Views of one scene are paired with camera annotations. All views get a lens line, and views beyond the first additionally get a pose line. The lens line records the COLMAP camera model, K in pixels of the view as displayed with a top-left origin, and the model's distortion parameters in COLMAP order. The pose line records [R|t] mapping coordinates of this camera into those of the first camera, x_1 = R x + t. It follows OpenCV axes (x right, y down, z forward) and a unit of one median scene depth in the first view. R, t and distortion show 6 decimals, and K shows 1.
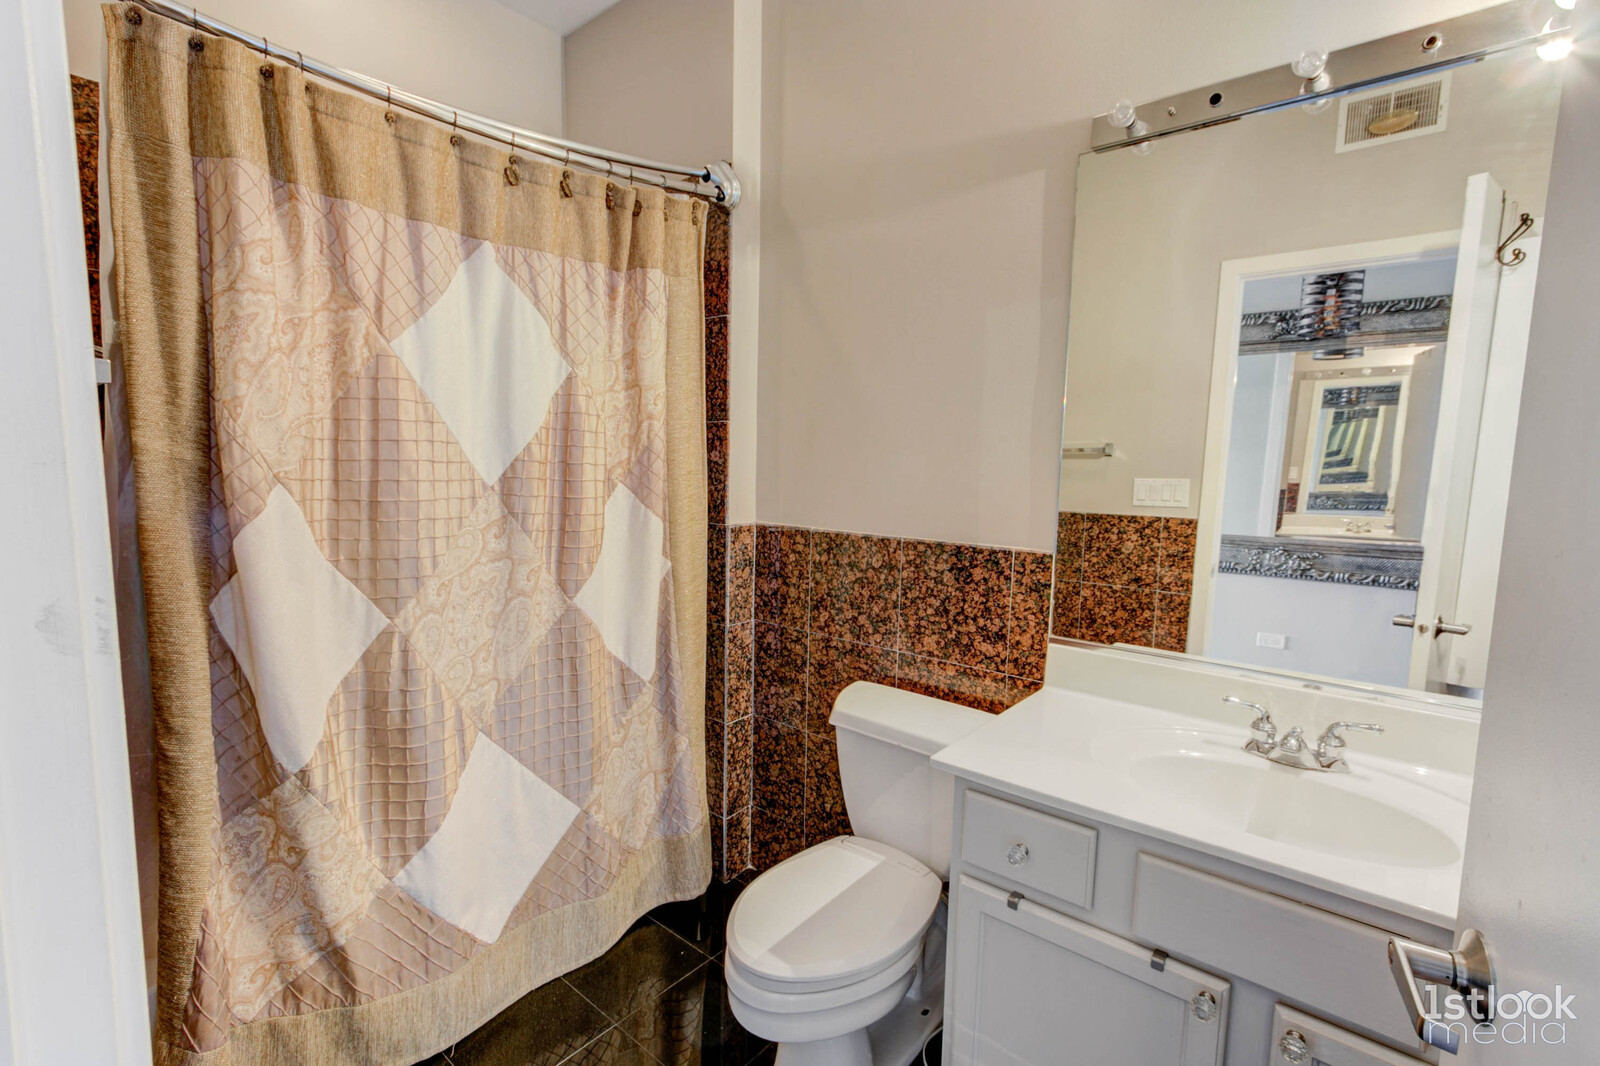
lens RADIAL K [[733.4, 0, 796.9], [0, 733.4, 538.7], [0, 0, 1]] dist [-0.009243, 0.004283]
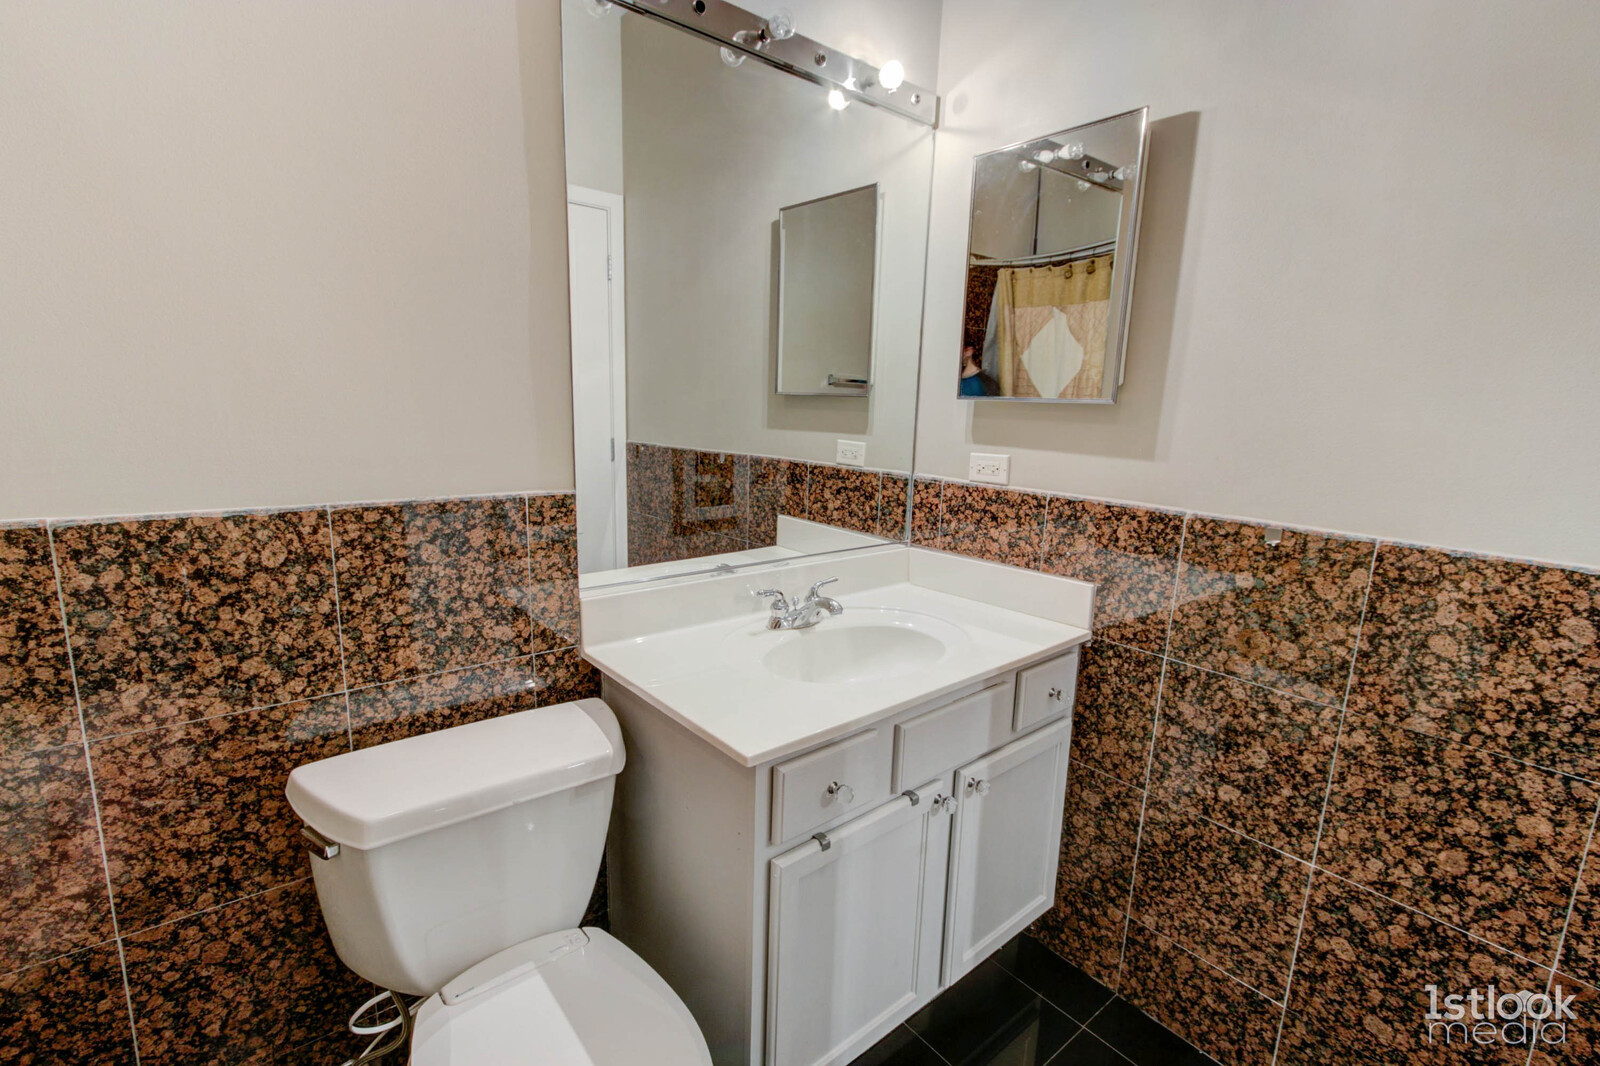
lens RADIAL K [[733.4, 0, 798.2], [0, 733.4, 530.9], [0, 0, 1]] dist [-0.009243, 0.004283]
pose [[0.176884, -0.190855, 0.965550, -0.364998], [0.077238, 0.980685, 0.179697, -0.058419], [-0.981196, 0.042791, 0.188208, 0.523458]]
